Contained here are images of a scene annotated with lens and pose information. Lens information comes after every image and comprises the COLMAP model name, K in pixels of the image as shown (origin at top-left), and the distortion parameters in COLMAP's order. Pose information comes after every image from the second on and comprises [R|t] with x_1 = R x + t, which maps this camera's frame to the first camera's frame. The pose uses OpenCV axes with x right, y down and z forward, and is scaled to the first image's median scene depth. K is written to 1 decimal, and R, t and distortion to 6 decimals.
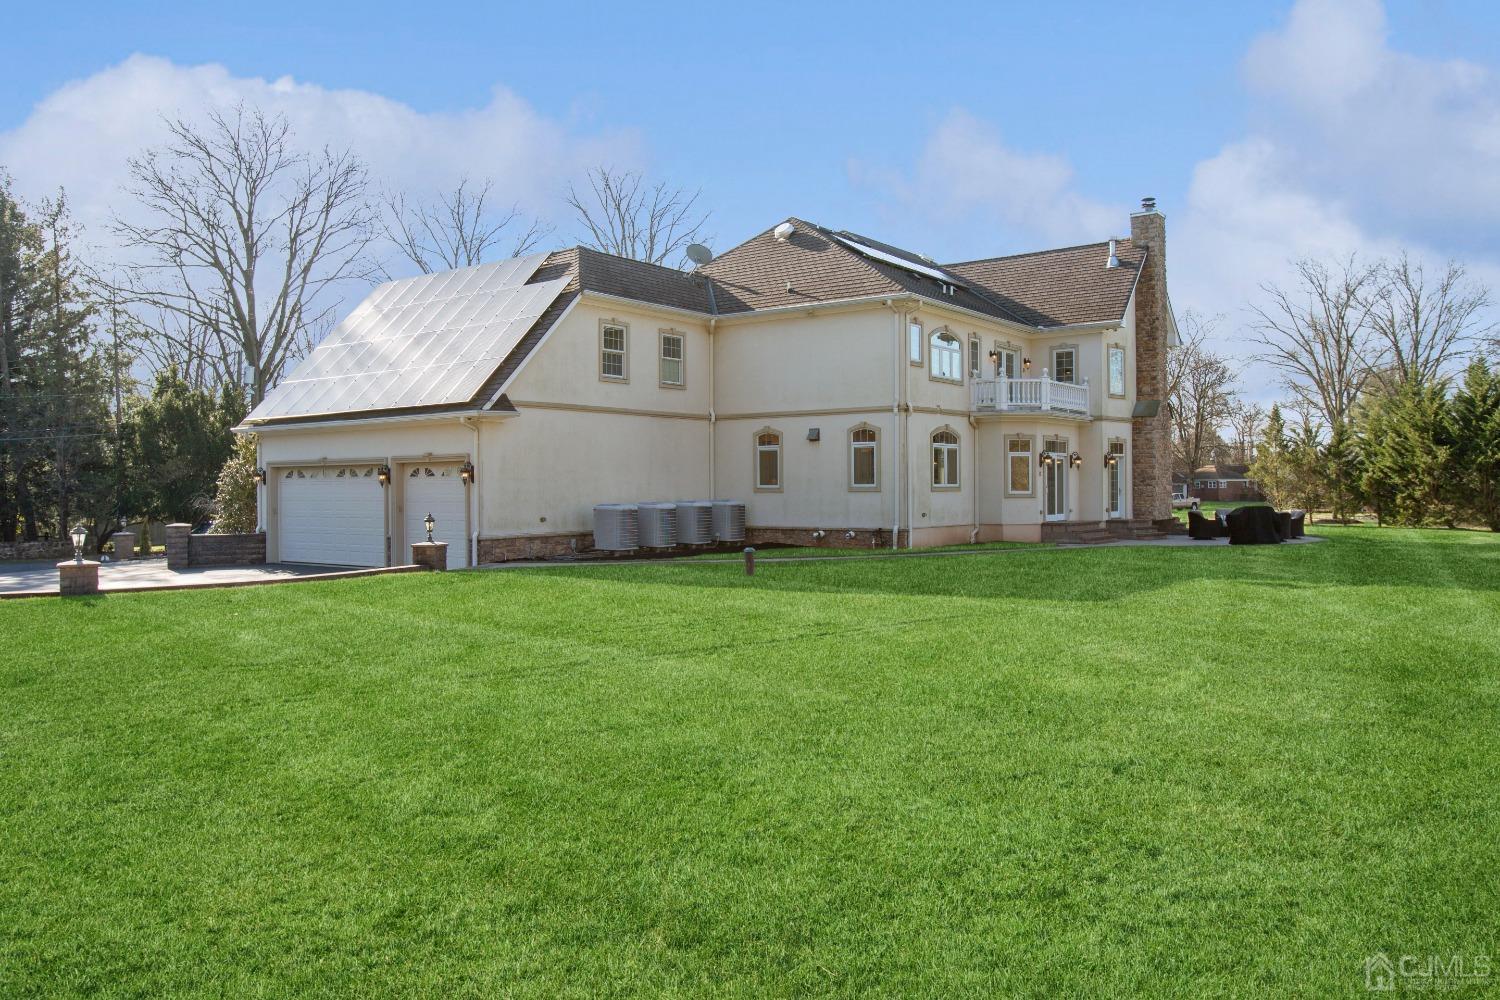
lens RADIAL K [[1123.2, 0, 750.5], [0, 1123.2, 483.7], [0, 0, 1]] dist [0.037899, 0.002189]
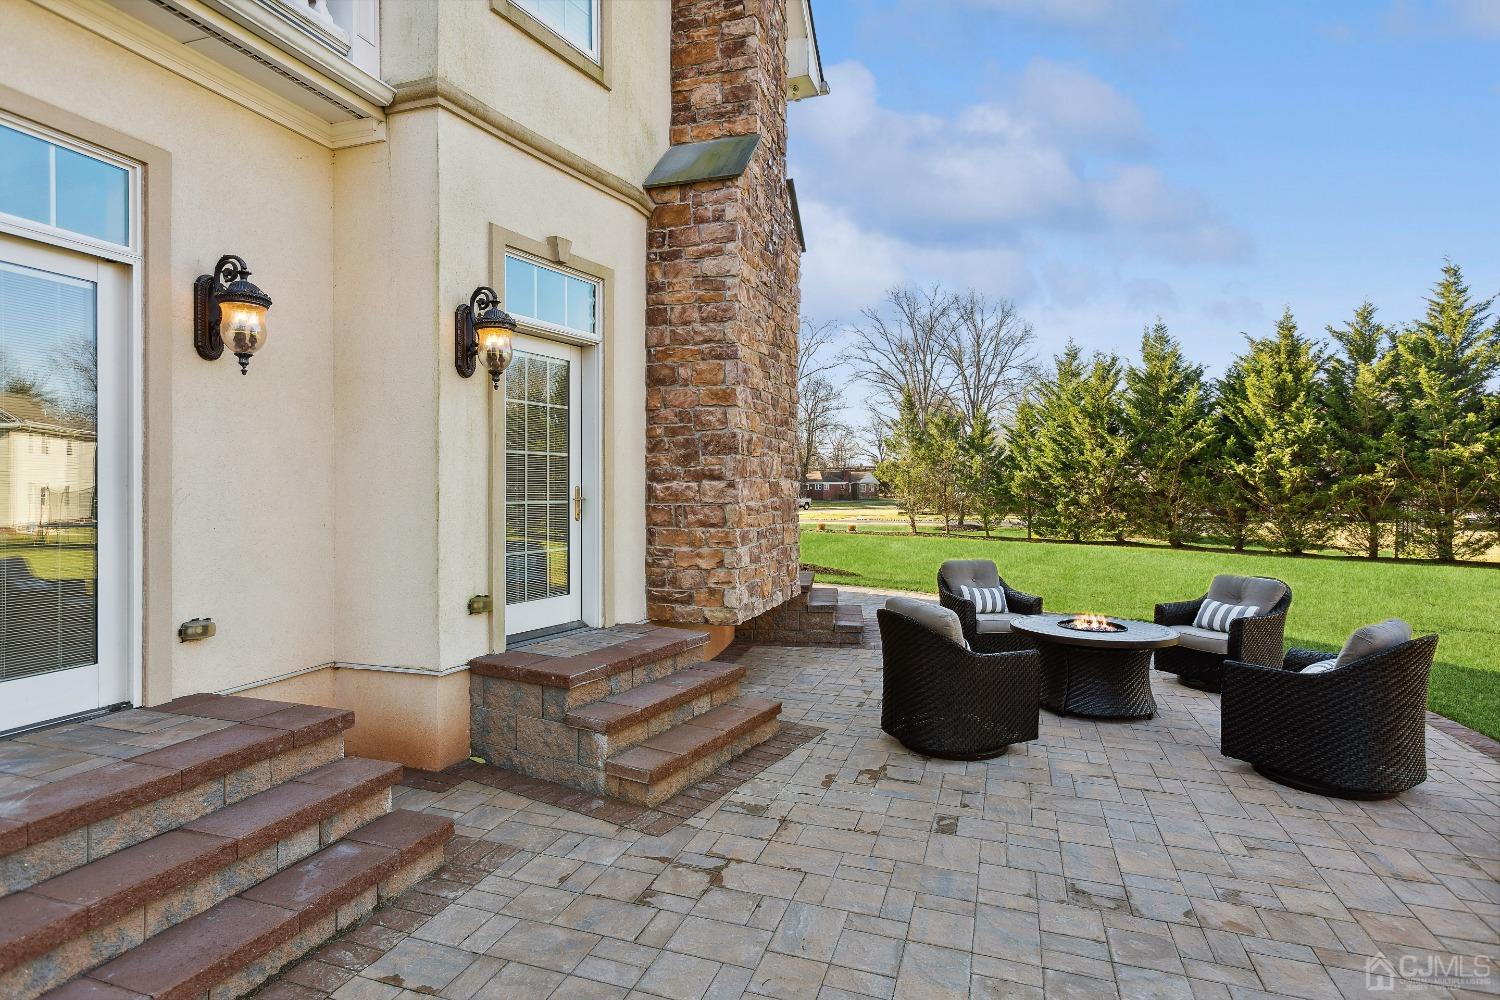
lens RADIAL K [[780.5, 0, 750.0], [0, 780.5, 500.0], [0, 0, 1]] dist [-0.000034, -0.000013]
pose [[0.953238, 0.000470, 0.302222, 0.211439], [-0.005722, 0.999848, 0.016491, 0.002409], [-0.302168, -0.017449, 0.953095, 0.570848]]
